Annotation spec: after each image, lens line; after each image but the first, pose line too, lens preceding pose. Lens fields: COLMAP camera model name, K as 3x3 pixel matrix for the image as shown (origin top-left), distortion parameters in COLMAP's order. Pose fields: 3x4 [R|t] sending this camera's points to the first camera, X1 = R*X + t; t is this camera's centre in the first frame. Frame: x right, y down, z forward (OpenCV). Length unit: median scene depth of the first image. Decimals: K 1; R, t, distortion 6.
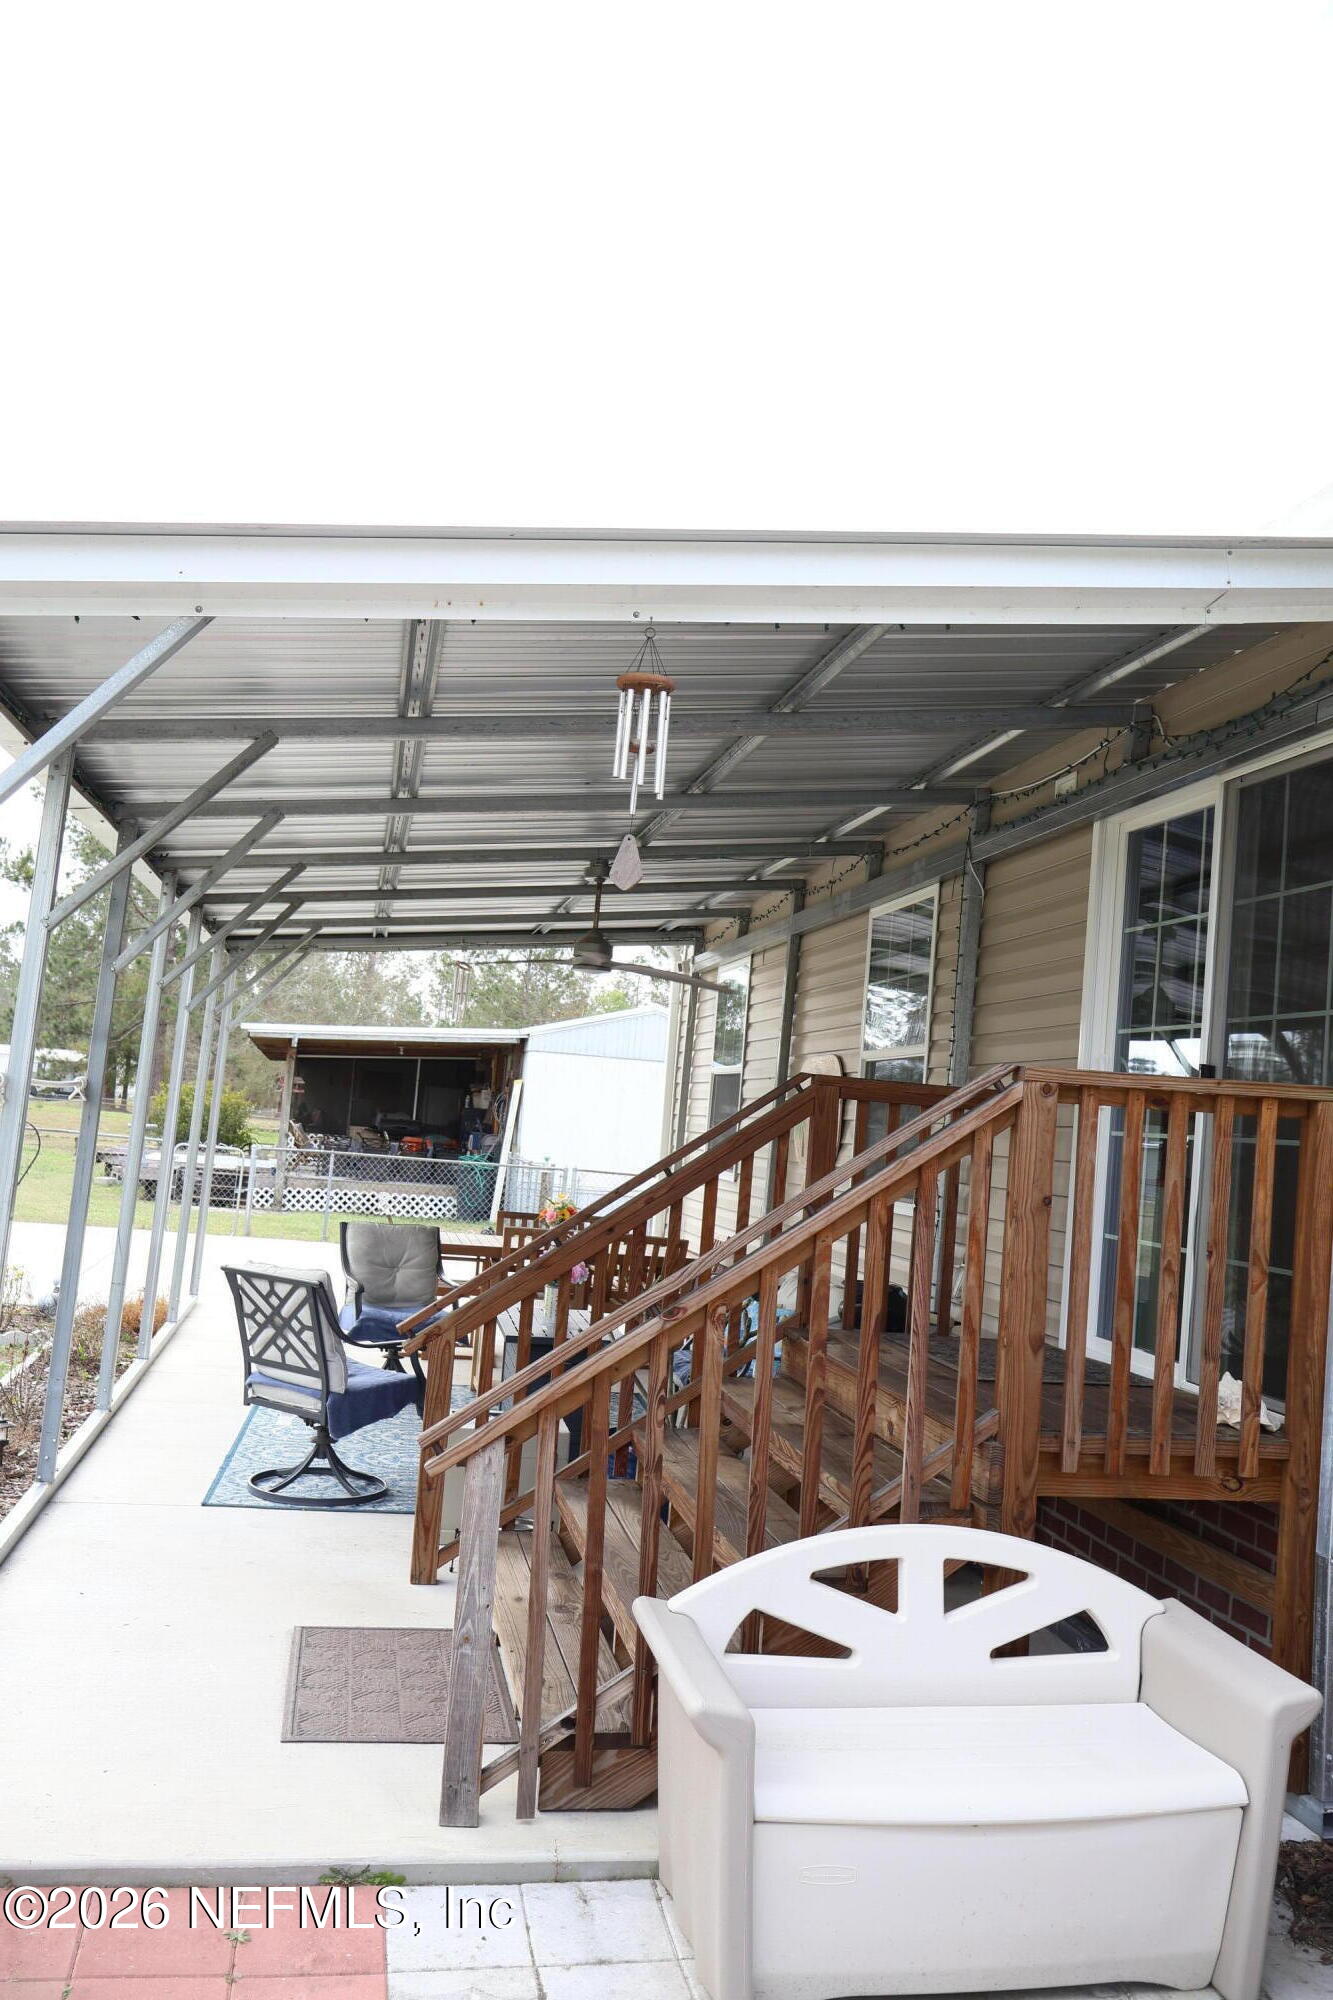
lens RADIAL K [[1660.6, 0, 666.5], [0, 1660.6, 1000.0], [0, 0, 1]] dist [0.030193, -0.045579]
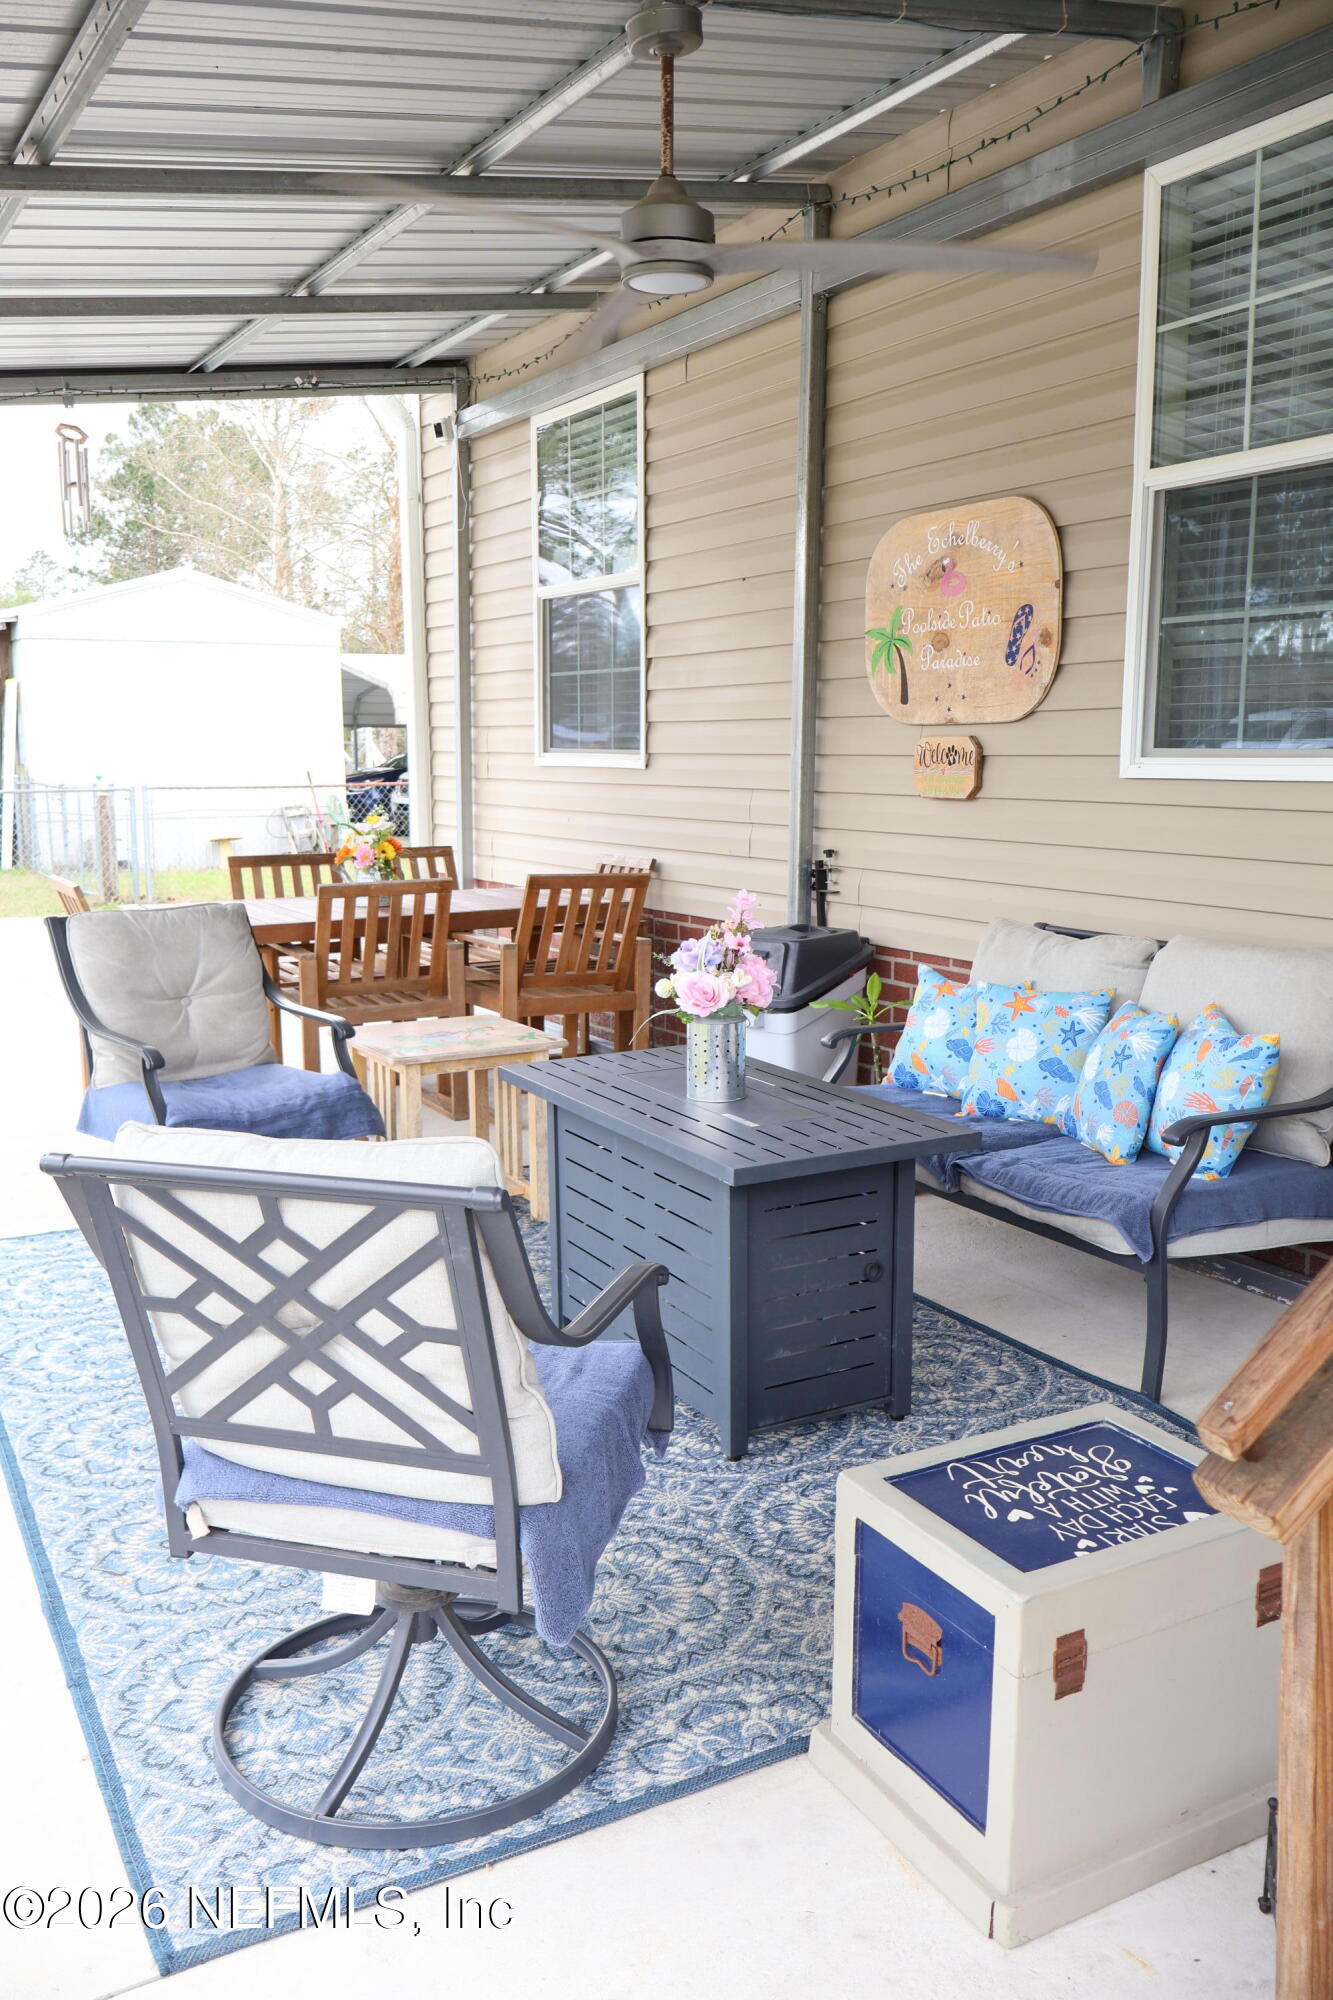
lens RADIAL K [[1660.6, 0, 666.5], [0, 1660.6, 1000.0], [0, 0, 1]] dist [0.030193, -0.045579]
pose [[0.942165, -0.133705, 0.307325, -0.252574], [0.055691, 0.966686, 0.249835, 0.067409], [-0.330491, -0.218270, 0.918223, 0.711260]]
